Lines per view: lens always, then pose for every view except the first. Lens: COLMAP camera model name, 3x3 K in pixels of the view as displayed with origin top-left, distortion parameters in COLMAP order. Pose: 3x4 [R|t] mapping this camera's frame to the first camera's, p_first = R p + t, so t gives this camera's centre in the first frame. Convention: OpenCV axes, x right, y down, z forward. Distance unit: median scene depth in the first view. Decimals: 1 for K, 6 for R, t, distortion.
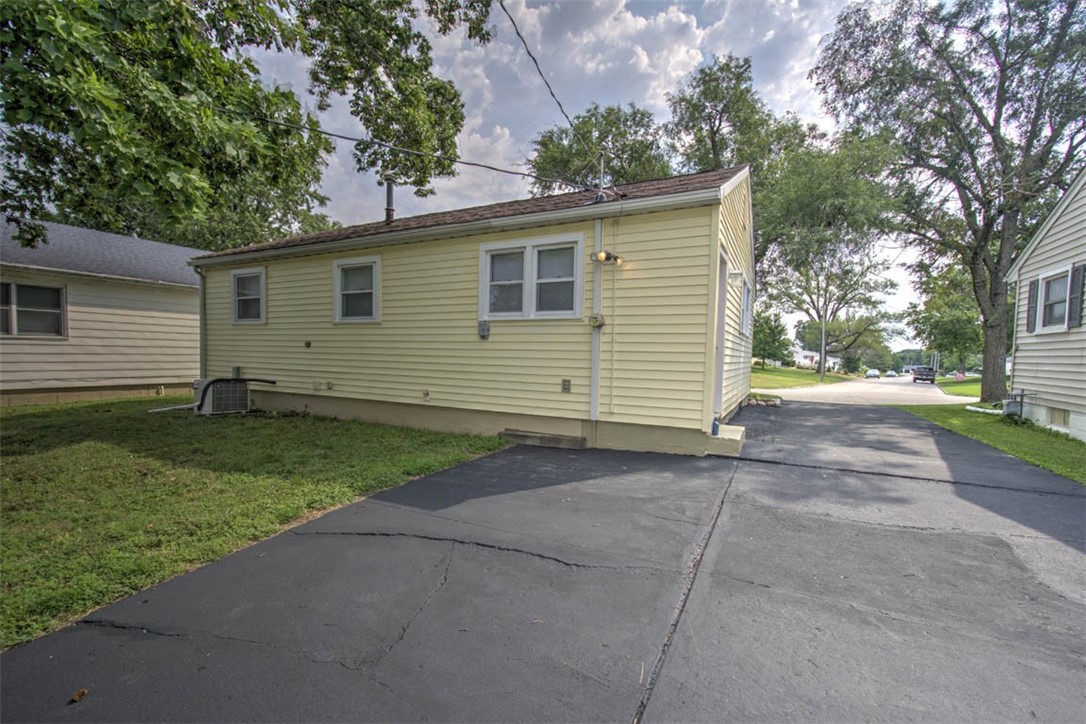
lens RADIAL K [[468.9, 0, 540.2], [0, 468.9, 373.2], [0, 0, 1]] dist [0.000767, -0.000311]
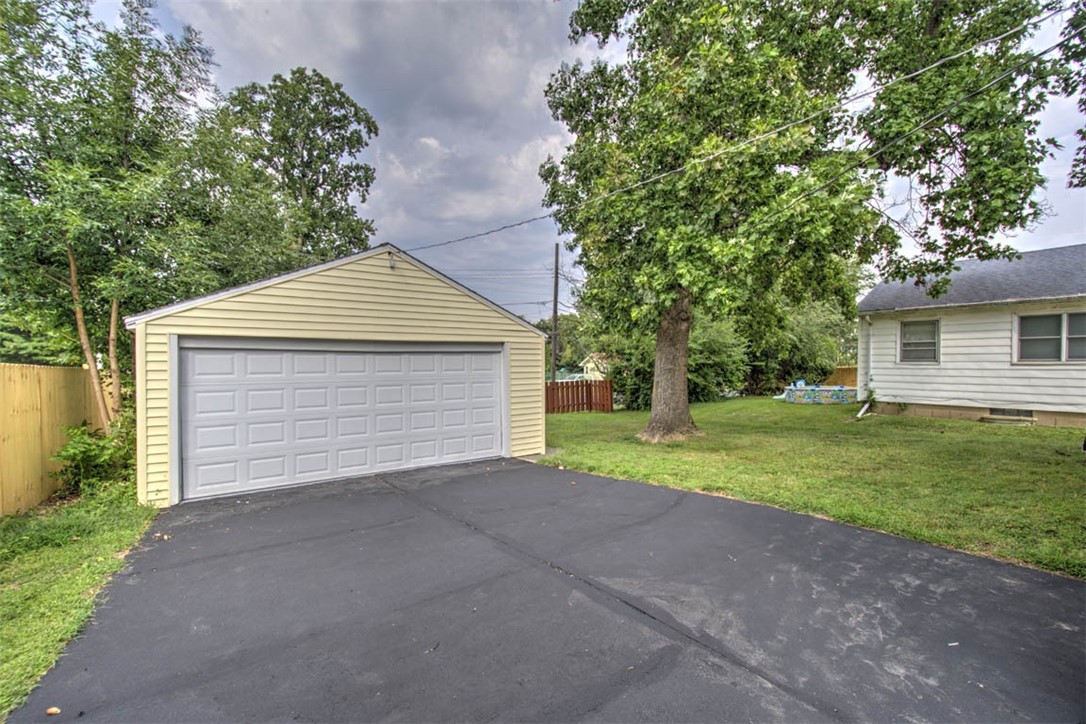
lens RADIAL K [[477.5, 0, 541.2], [0, 477.5, 368.8], [0, 0, 1]] dist [0.023570, 0.000308]
pose [[-0.437981, -0.003890, -0.898976, 0.782143], [-0.041571, 0.999009, 0.015931, -0.062385], [0.898023, 0.044349, -0.437708, 0.814433]]
